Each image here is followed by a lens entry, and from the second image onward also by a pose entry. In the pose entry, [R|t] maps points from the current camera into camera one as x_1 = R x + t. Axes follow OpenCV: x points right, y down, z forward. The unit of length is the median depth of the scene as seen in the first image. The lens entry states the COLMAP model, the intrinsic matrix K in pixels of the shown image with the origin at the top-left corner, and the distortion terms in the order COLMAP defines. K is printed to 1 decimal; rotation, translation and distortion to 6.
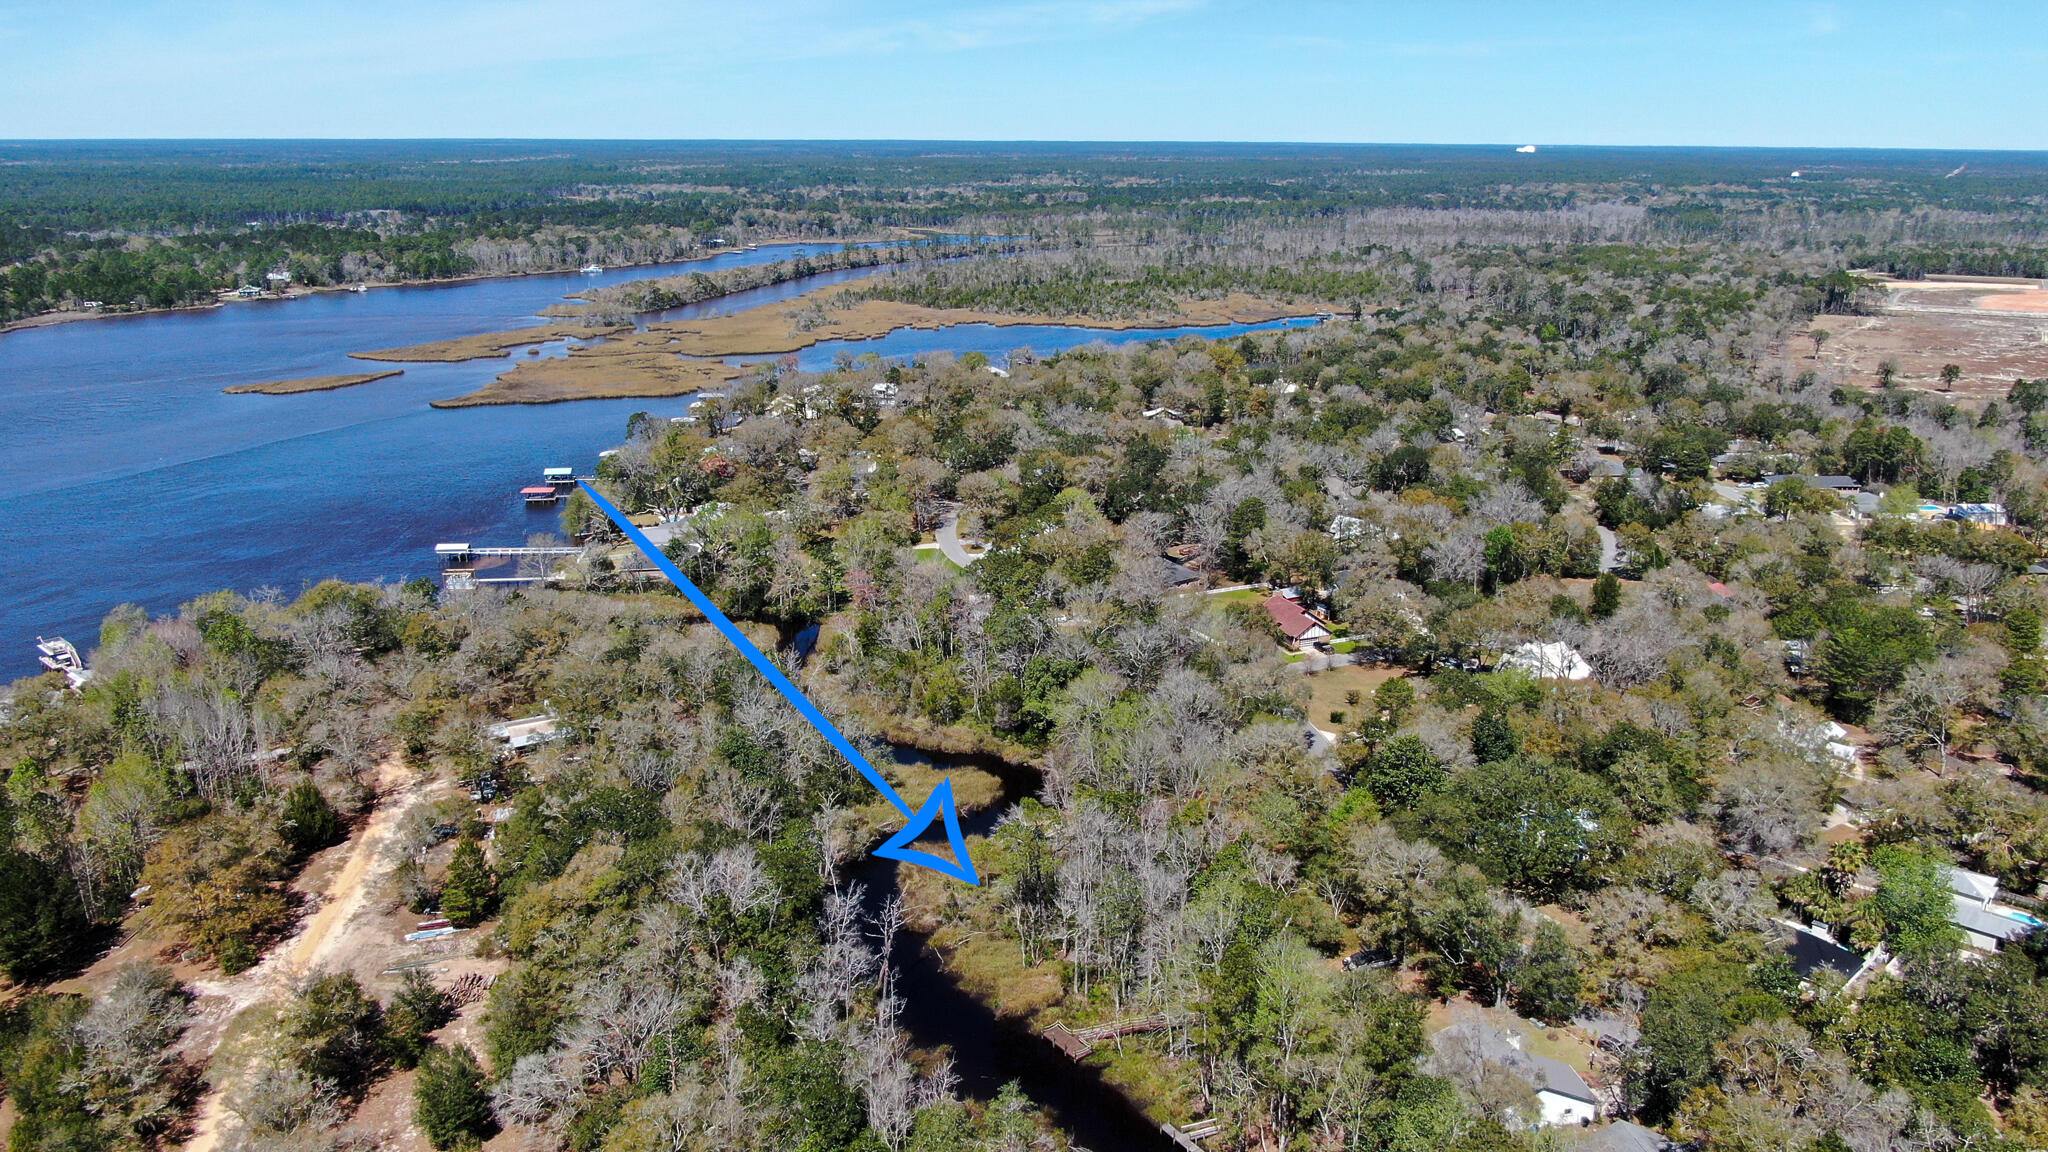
lens RADIAL K [[1471.0, 0, 1035.2], [0, 1471.0, 570.4], [0, 0, 1]] dist [-0.023827, 0.010924]
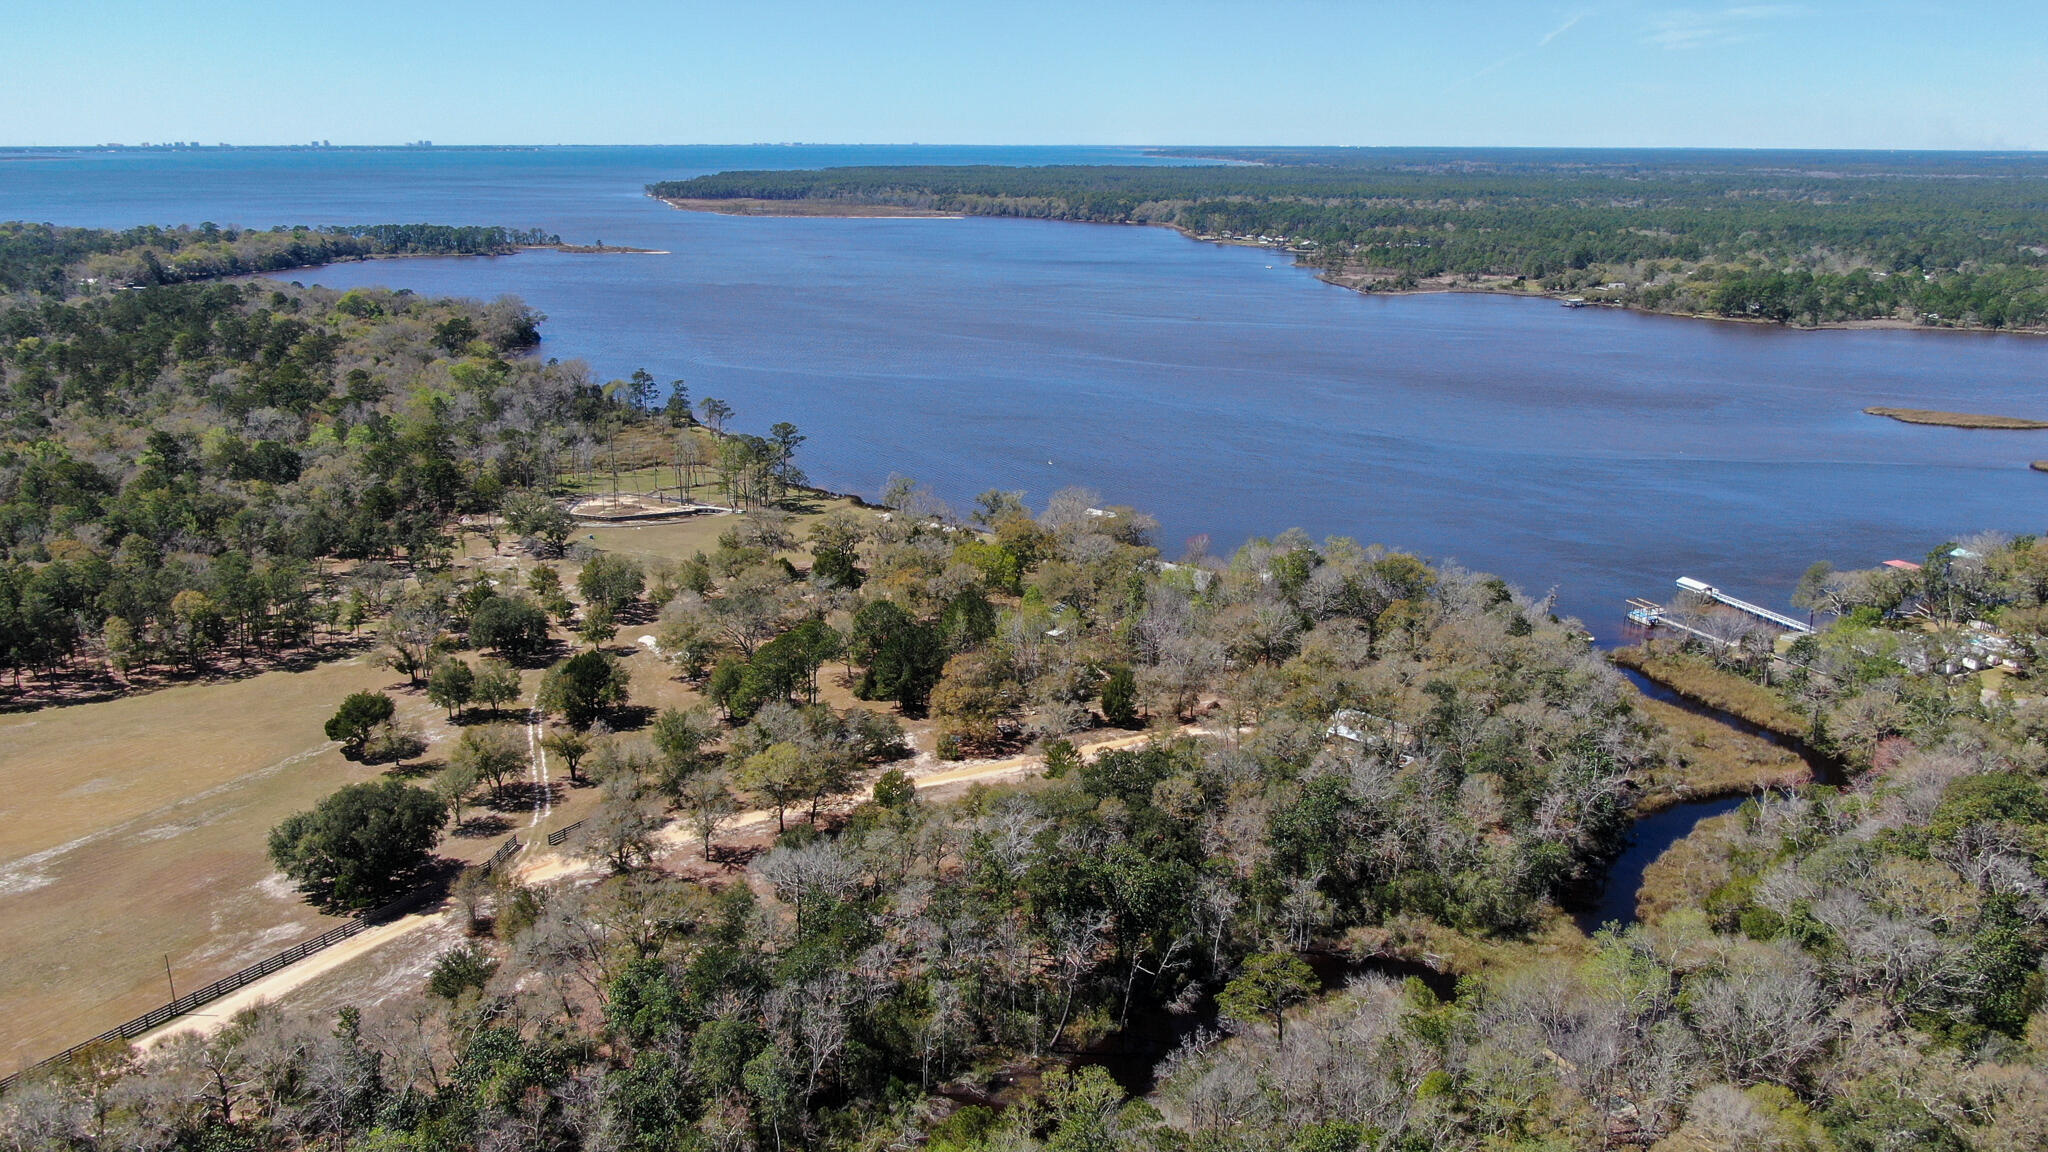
lens RADIAL K [[1471.0, 0, 1027.8], [0, 1471.0, 570.4], [0, 0, 1]] dist [-0.023827, 0.010924]
pose [[0.297616, 0.263430, -0.917622, 0.138284], [-0.270828, 0.944987, 0.183447, -0.033057], [0.915465, 0.193921, 0.352587, 0.109819]]
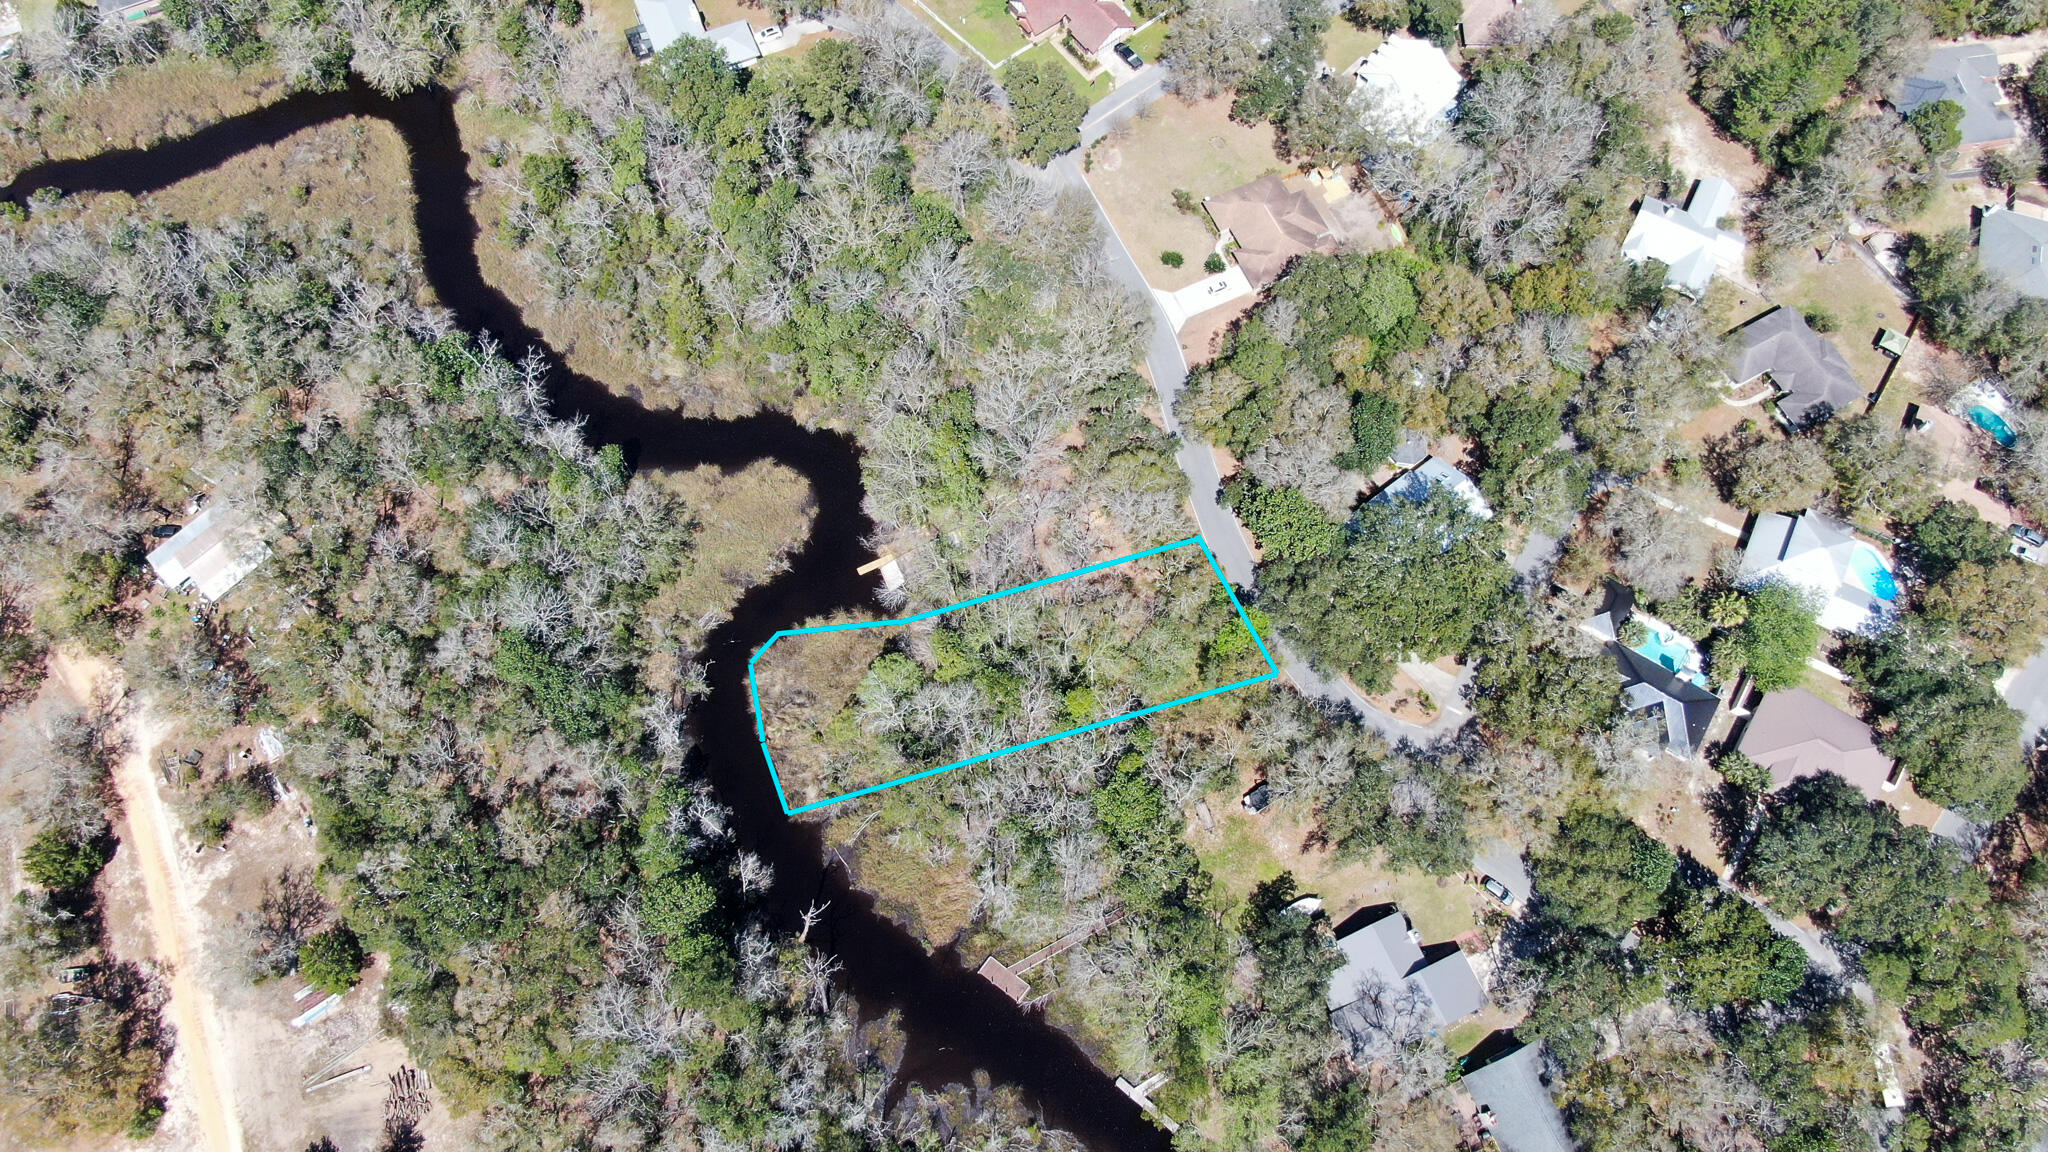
lens RADIAL K [[1471.0, 0, 1018.7], [0, 1471.0, 578.4], [0, 0, 1]] dist [-0.023827, 0.010924]
pose [[0.965716, -0.247438, 0.078530, 0.003833], [0.088621, 0.598556, 0.796164, -0.130548], [-0.244006, -0.761909, 0.599964, 0.111578]]
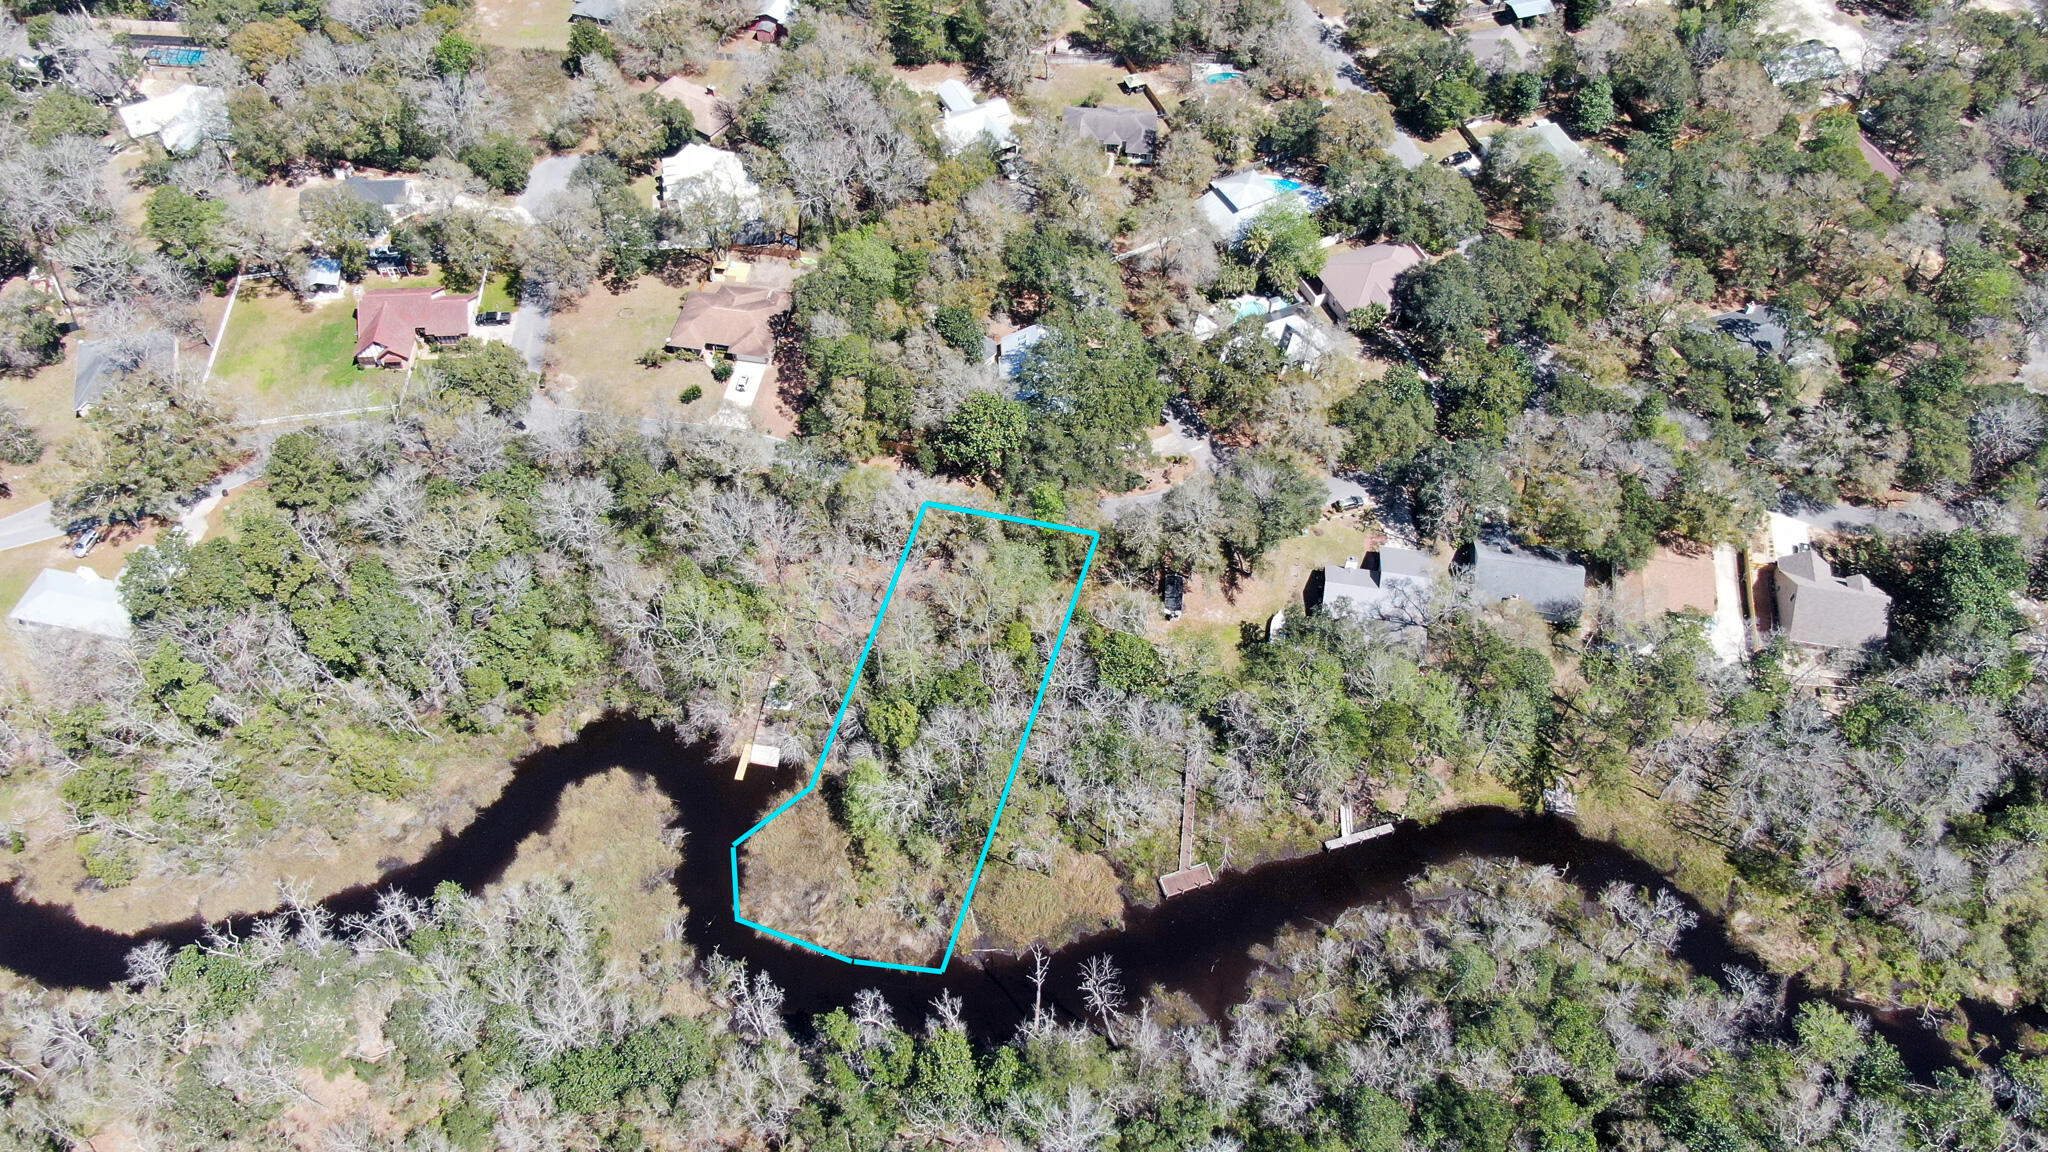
lens RADIAL K [[1471.0, 0, 1025.1], [0, 1471.0, 582.2], [0, 0, 1]] dist [-0.023827, 0.010924]
pose [[0.335037, -0.767027, 0.547193, -0.079767], [0.276305, 0.635208, 0.721226, -0.111830], [-0.900781, -0.090445, 0.424751, 0.129998]]
